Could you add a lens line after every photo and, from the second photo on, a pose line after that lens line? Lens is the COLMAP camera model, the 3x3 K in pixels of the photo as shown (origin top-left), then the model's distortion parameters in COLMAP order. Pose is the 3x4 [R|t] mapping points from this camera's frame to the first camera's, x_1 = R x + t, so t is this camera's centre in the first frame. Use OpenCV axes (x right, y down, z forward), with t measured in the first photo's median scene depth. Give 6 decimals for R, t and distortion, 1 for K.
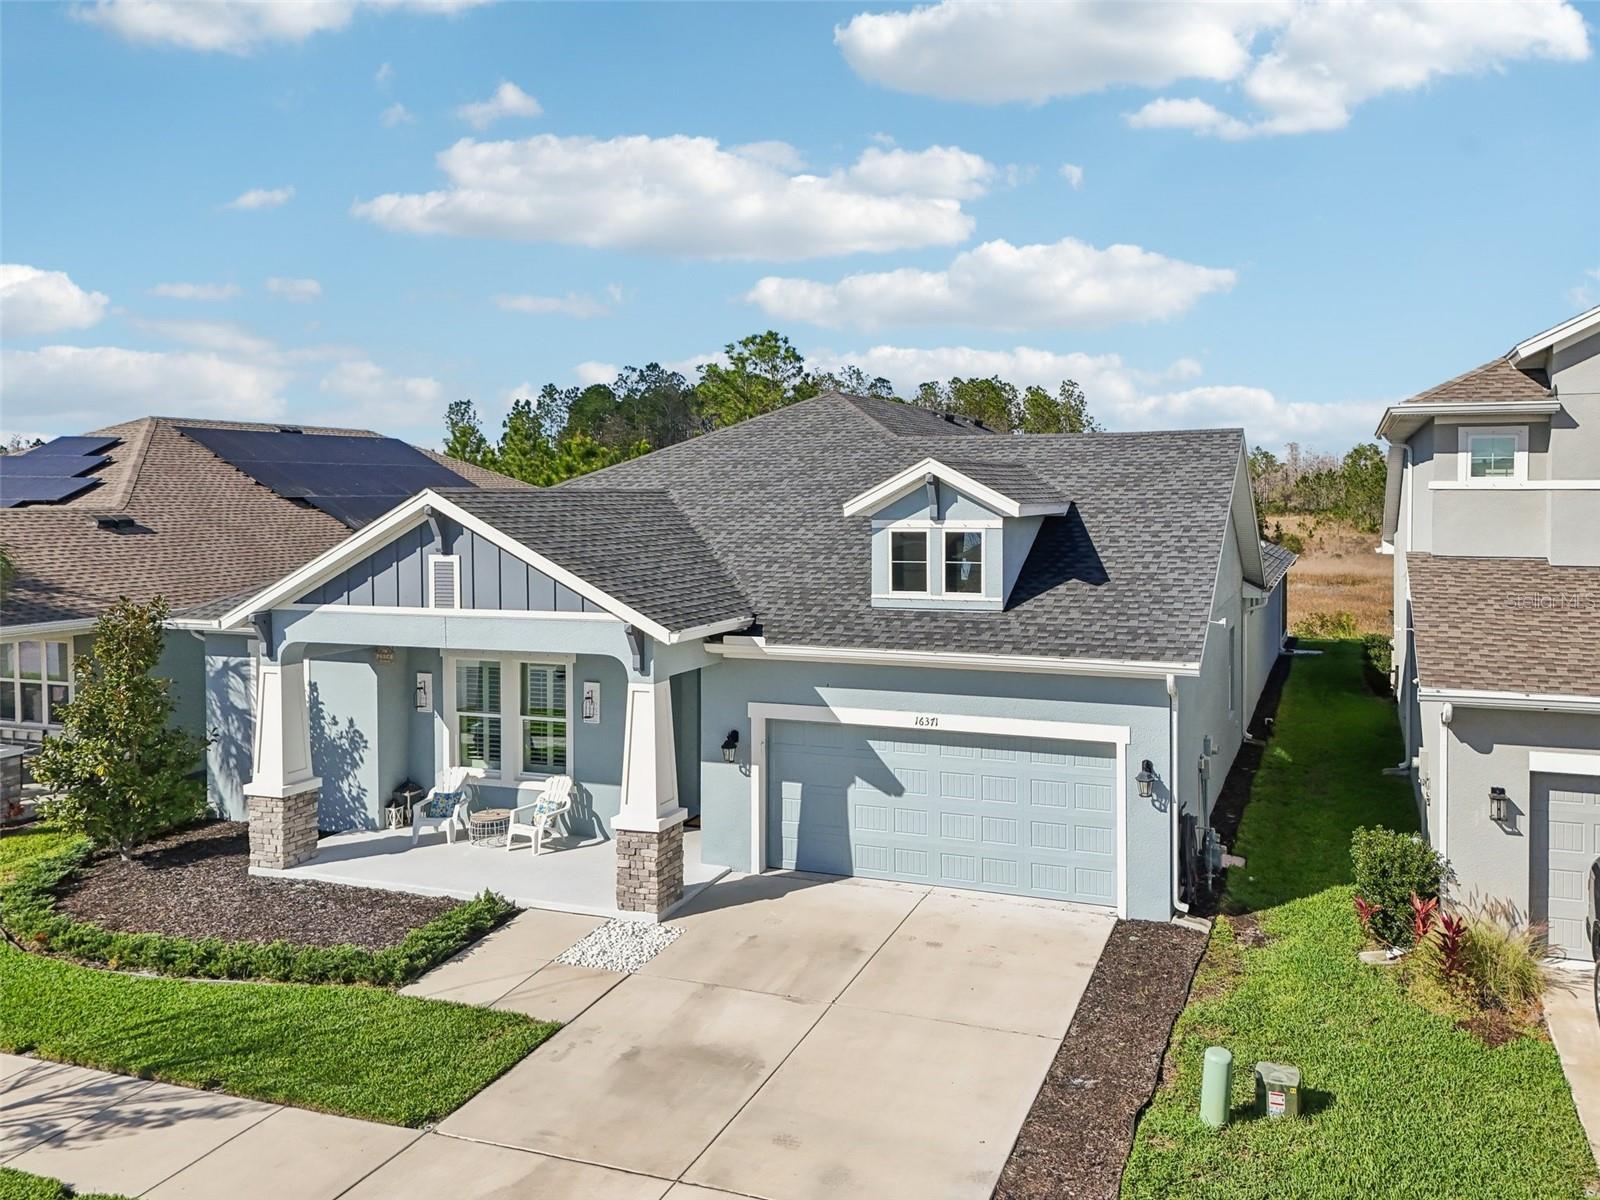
lens RADIAL K [[1210.3, 0, 887.6], [0, 1210.3, 558.3], [0, 0, 1]] dist [0.080384, -0.068174]
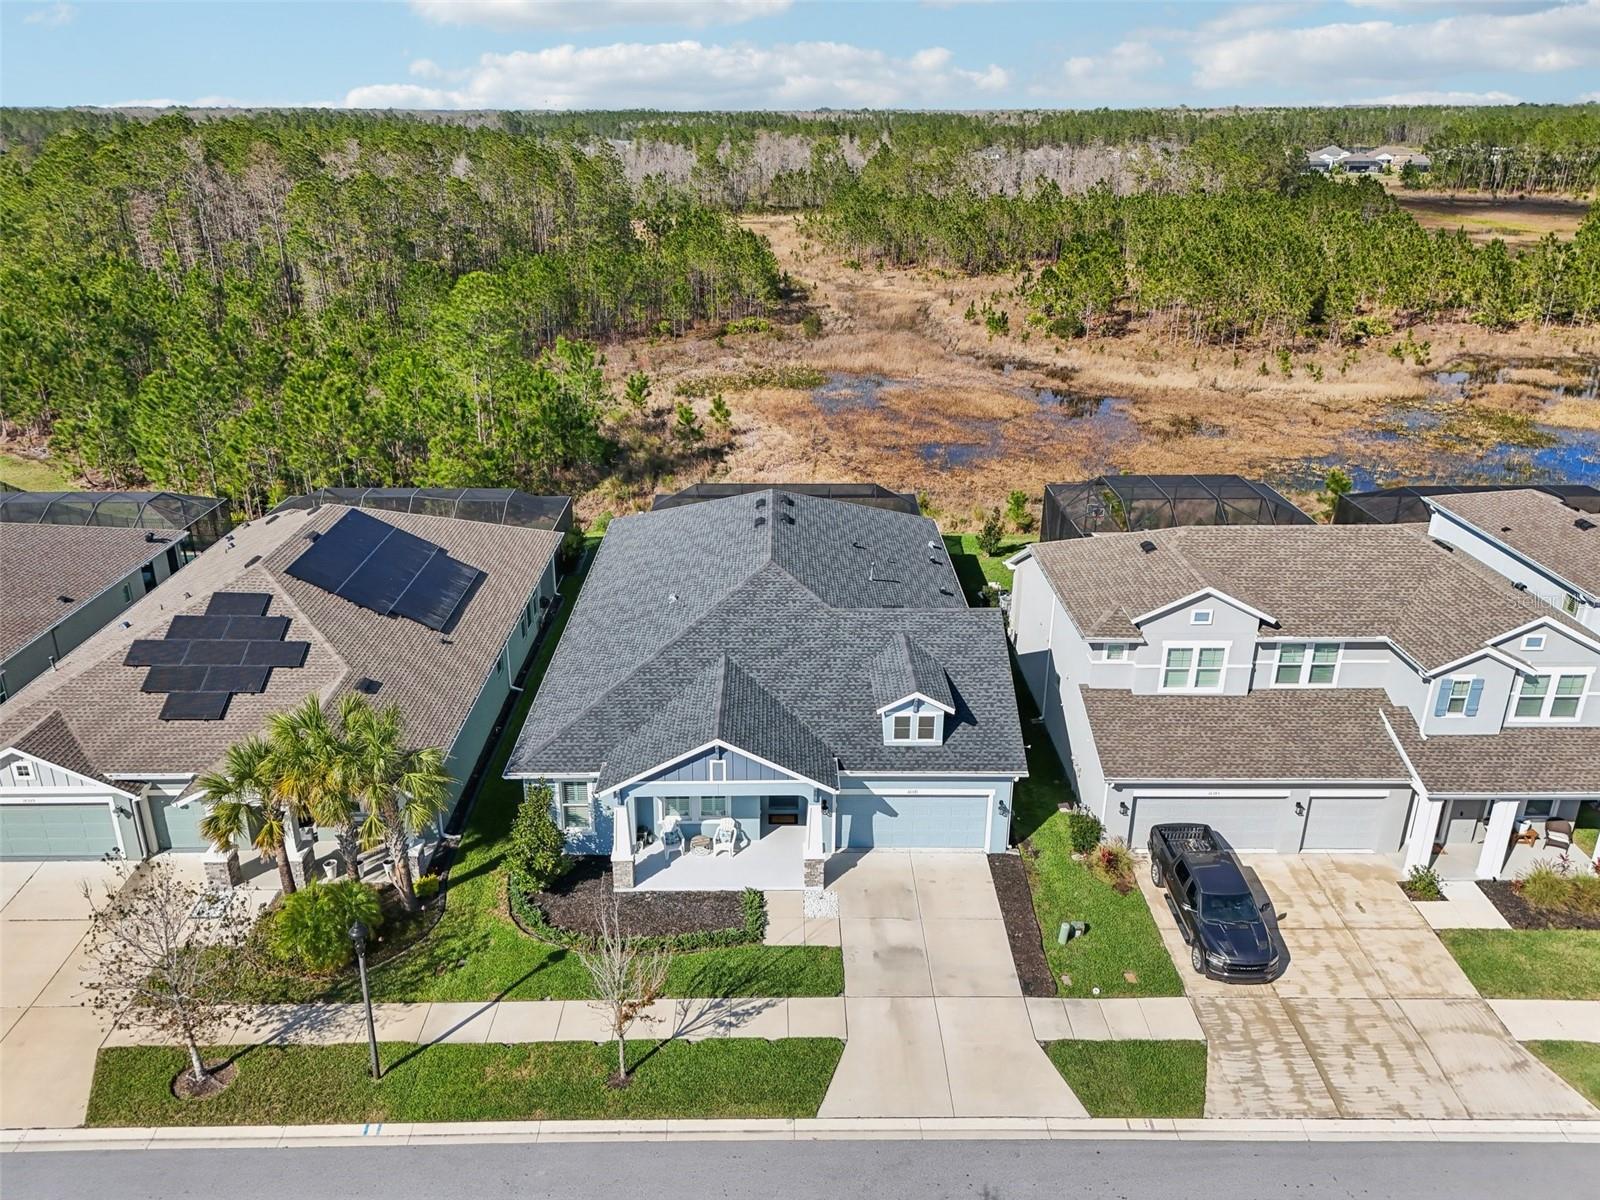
lens RADIAL K [[1210.3, 0, 792.4], [0, 1210.3, 601.3], [0, 0, 1]] dist [0.080384, -0.068174]
pose [[0.939371, -0.123045, 0.320064, -0.915497], [0.013652, 0.946081, 0.323643, -1.005224], [-0.342629, -0.299652, 0.890401, -0.957513]]
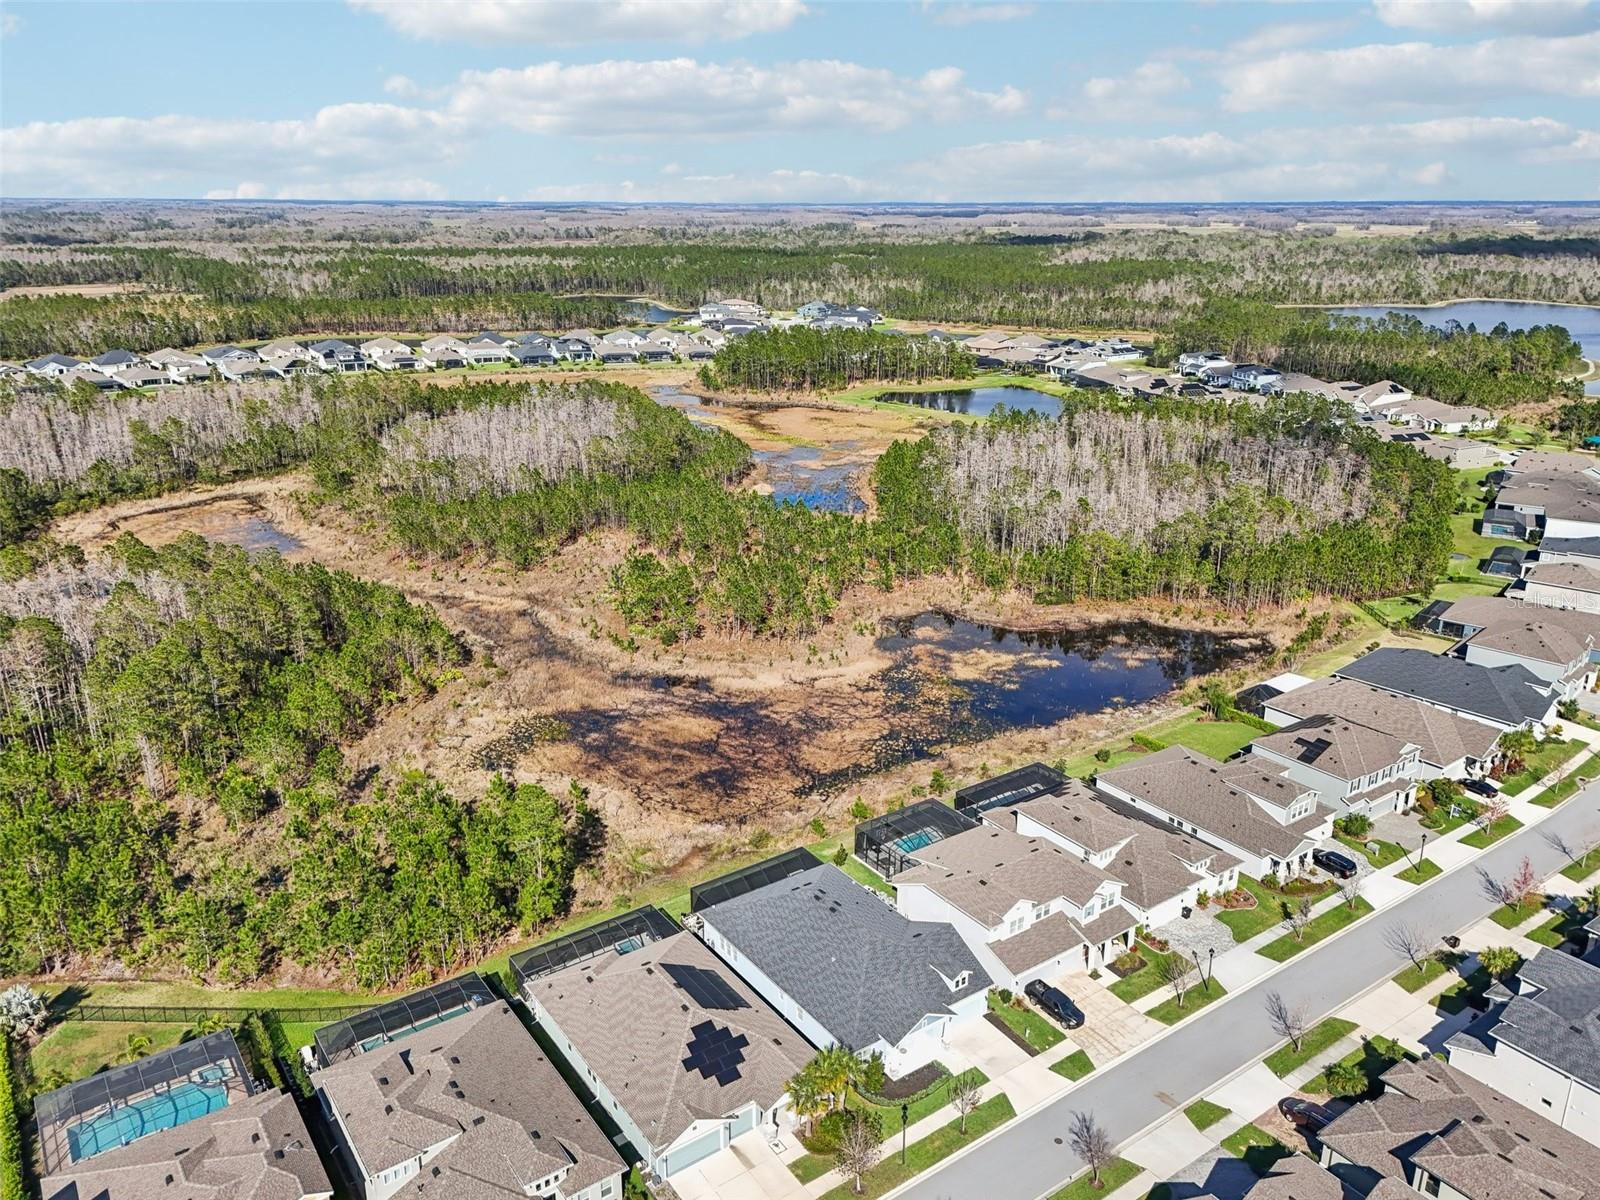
lens RADIAL K [[1210.3, 0, 826.2], [0, 1210.3, 584.2], [0, 0, 1]] dist [0.080384, -0.068174]
pose [[0.562238, -0.246617, 0.789347, -5.231716], [0.036355, 0.960947, 0.274335, -4.040435], [-0.826176, -0.125545, 0.549247, -1.849423]]
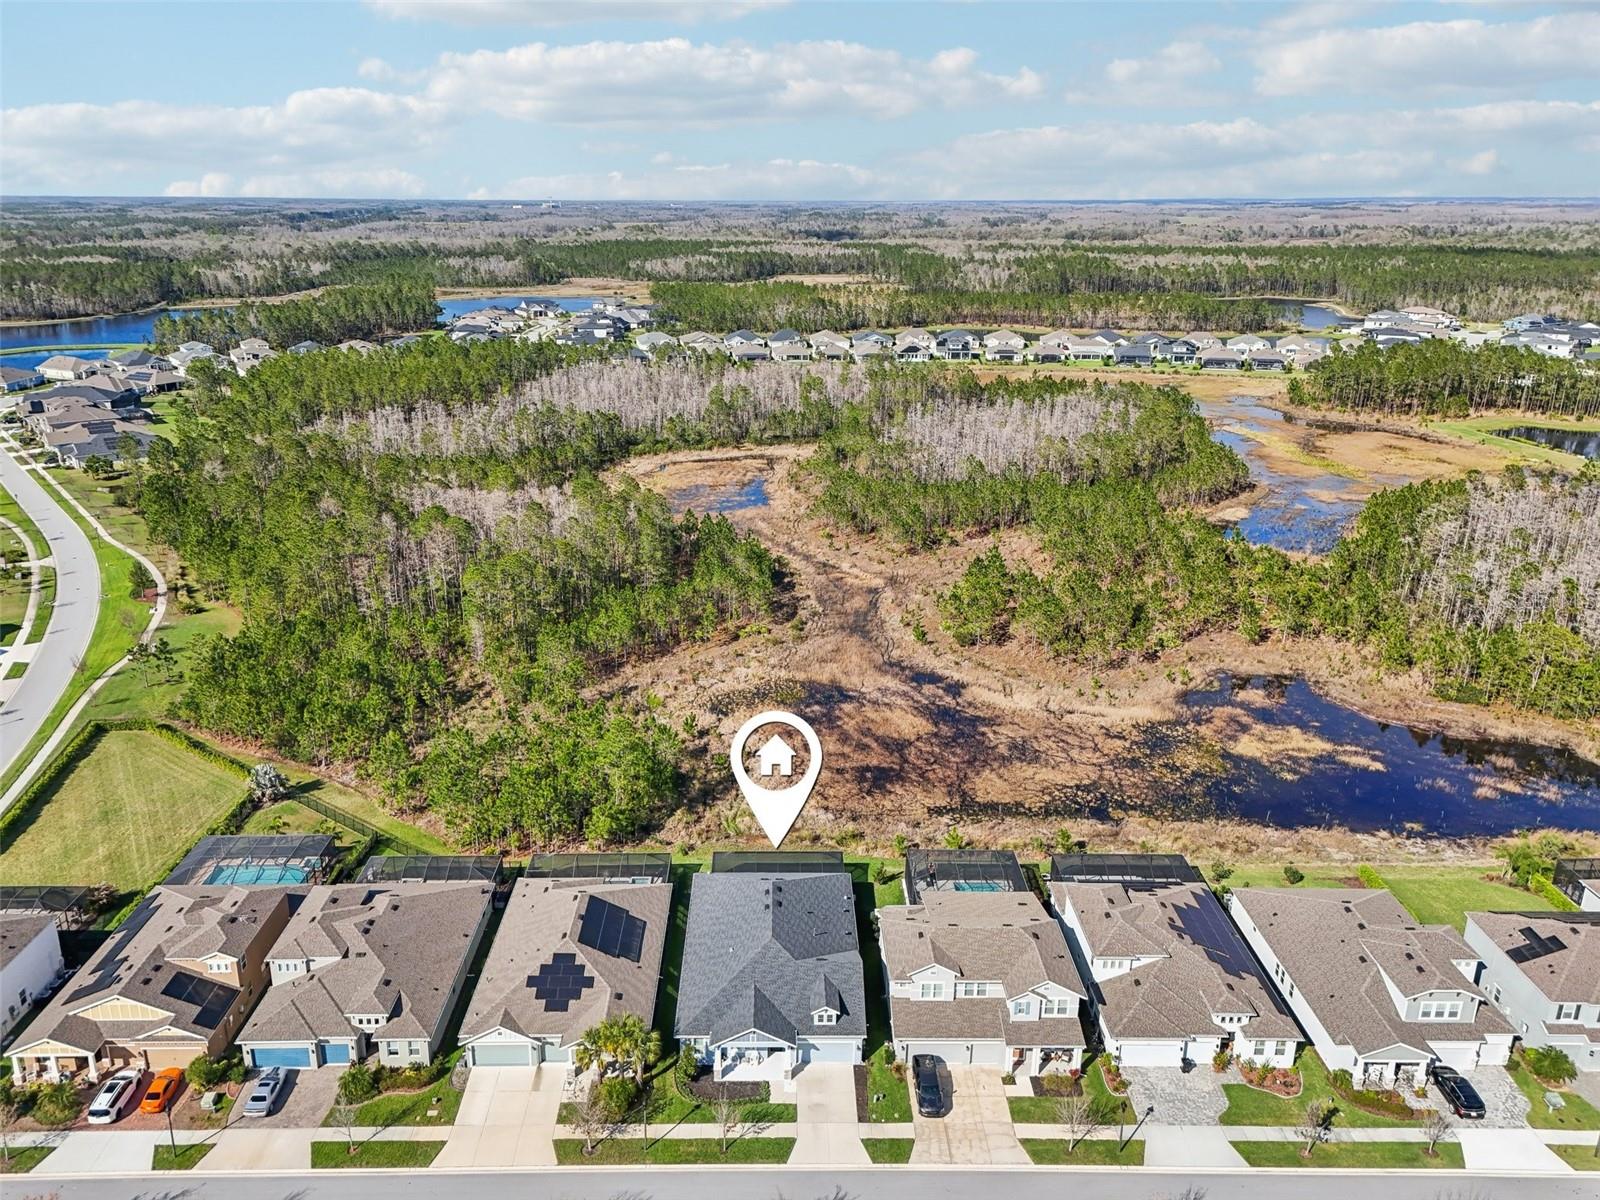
lens RADIAL K [[1210.3, 0, 783.2], [0, 1210.3, 603.9], [0, 0, 1]] dist [0.080384, -0.068174]
pose [[0.940266, -0.104143, 0.324121, -2.036949], [0.011902, 0.961535, 0.274423, -3.885381], [-0.340234, -0.254173, 0.905338, -4.219457]]
